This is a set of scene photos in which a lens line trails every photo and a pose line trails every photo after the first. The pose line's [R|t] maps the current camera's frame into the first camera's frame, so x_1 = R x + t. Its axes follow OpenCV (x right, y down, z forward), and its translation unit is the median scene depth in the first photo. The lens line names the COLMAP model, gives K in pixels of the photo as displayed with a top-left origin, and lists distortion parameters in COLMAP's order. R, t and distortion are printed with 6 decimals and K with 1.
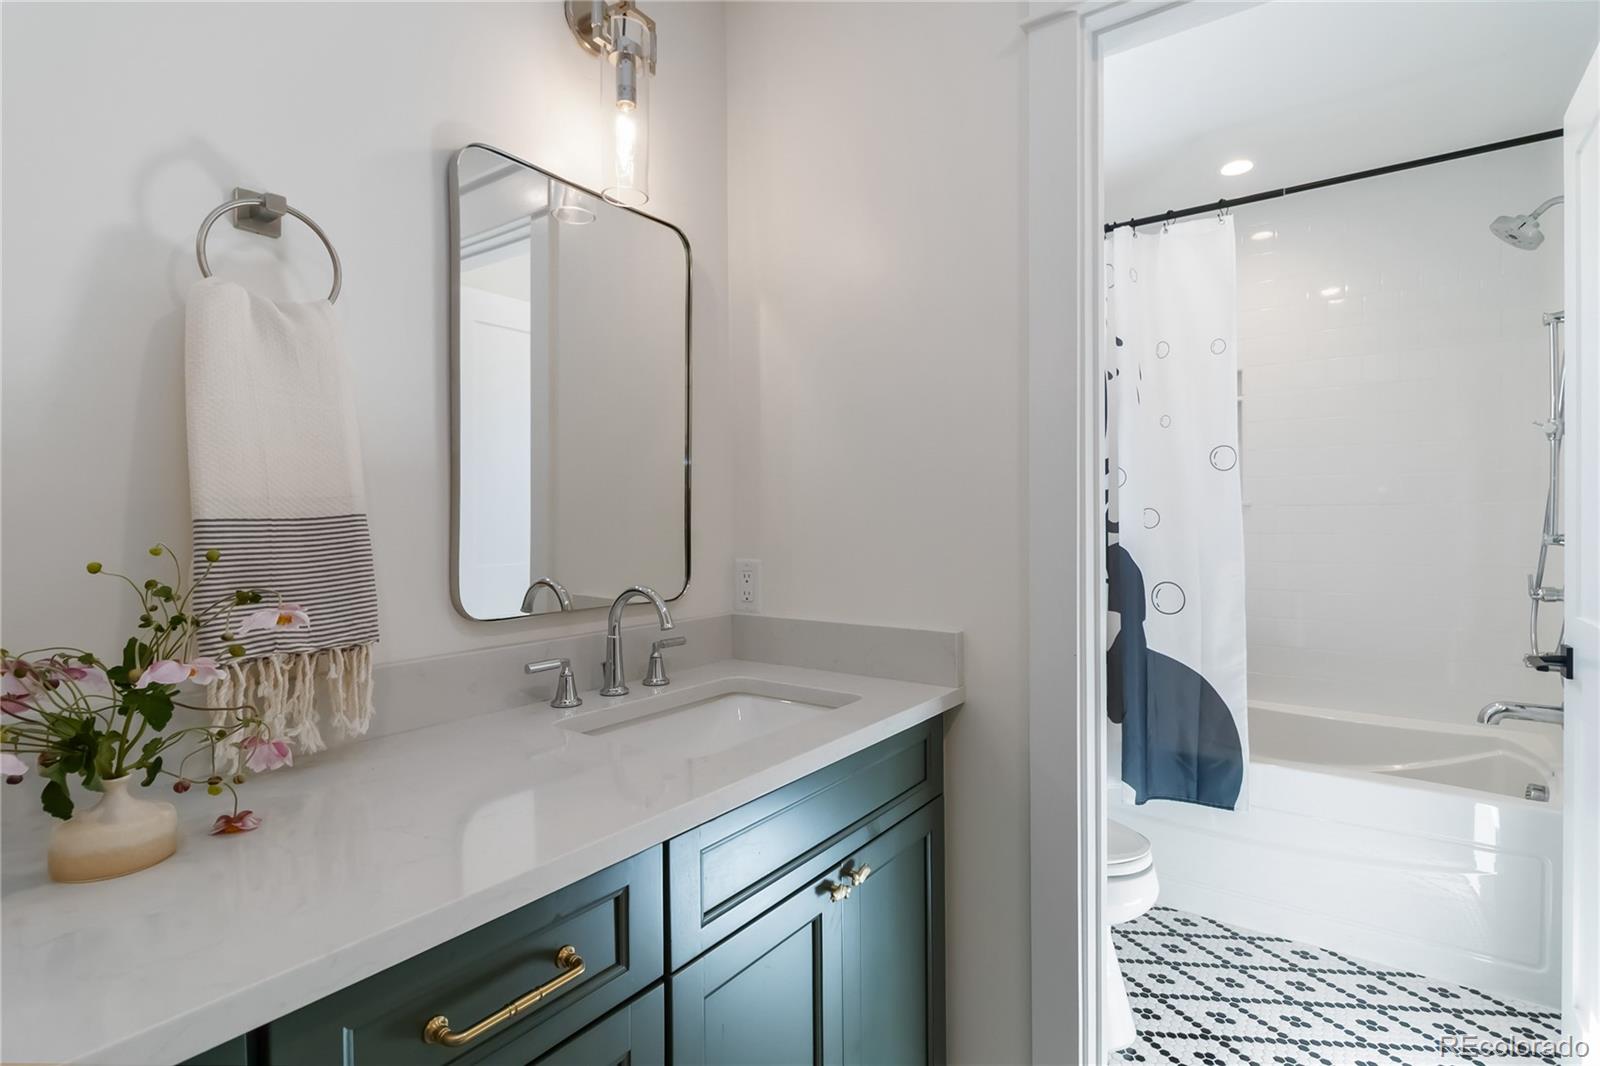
lens RADIAL K [[788.3, 0, 799.3], [0, 788.3, 530.9], [0, 0, 1]] dist [0.002837, 0.000322]
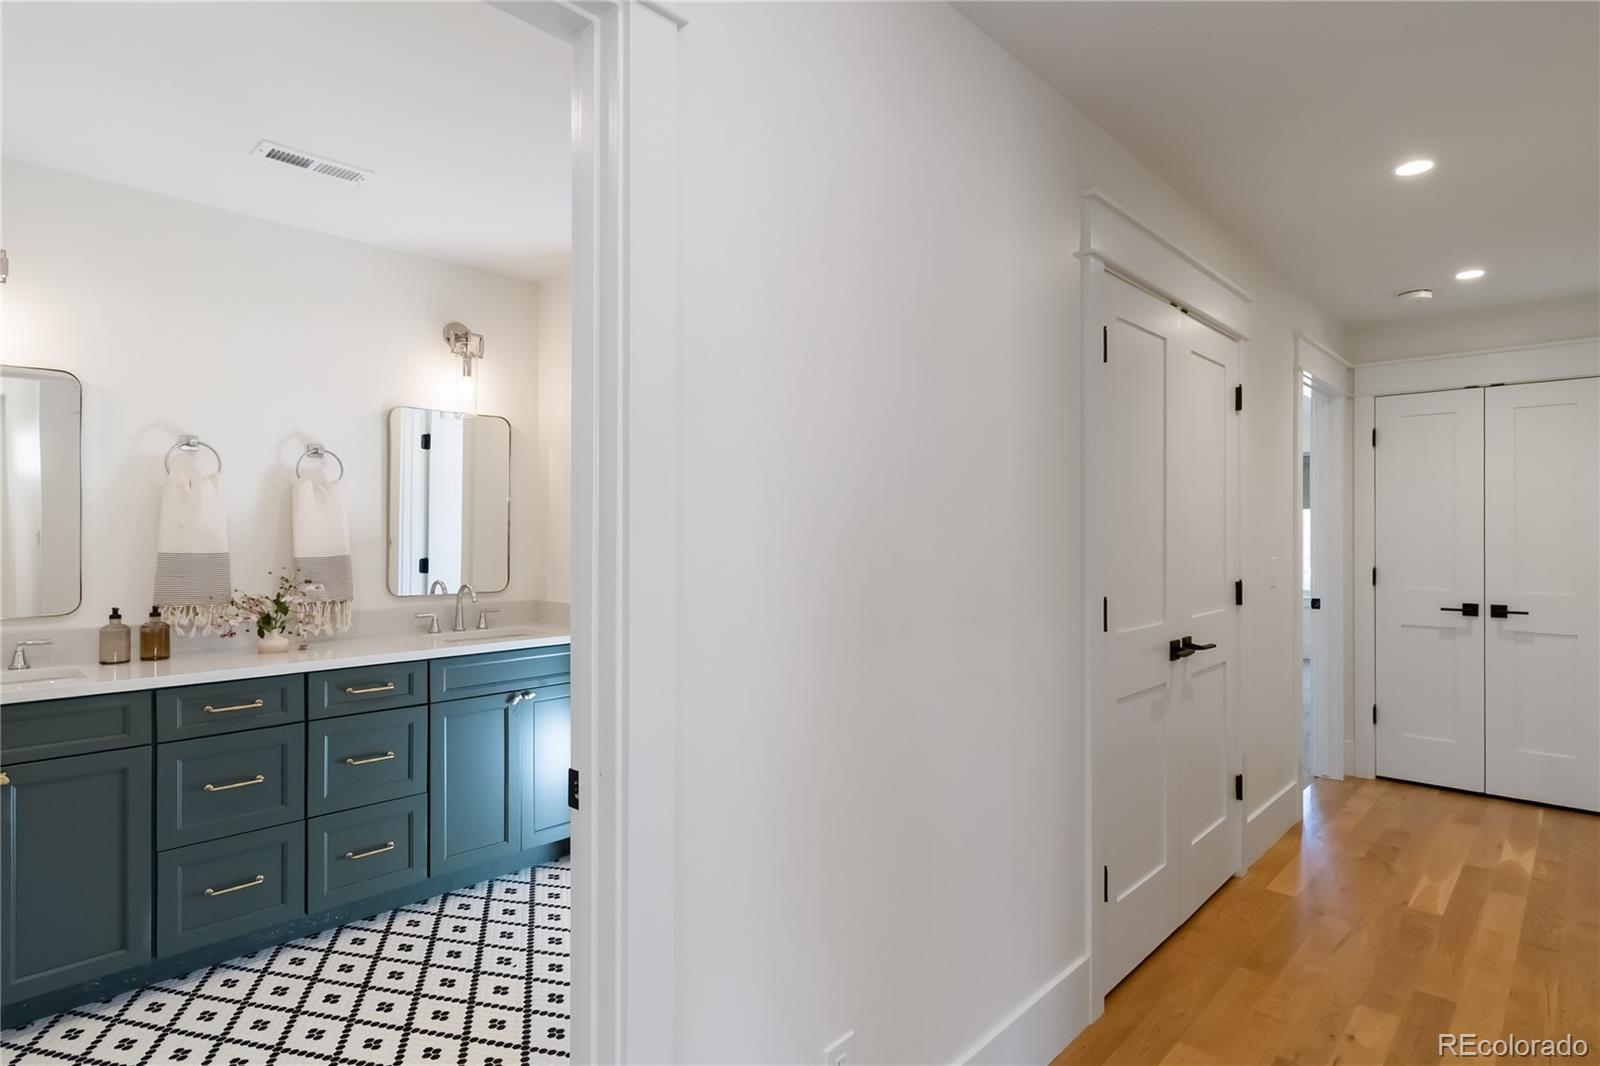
lens RADIAL K [[868.1, 0, 797.8], [0, 868.1, 528.9], [0, 0, 1]] dist [-0.002889, -0.000354]
pose [[0.991828, 0.000962, -0.127580, 1.580583], [-0.003448, 0.999808, -0.019267, -0.067287], [0.127537, 0.019549, 0.991641, -2.063549]]
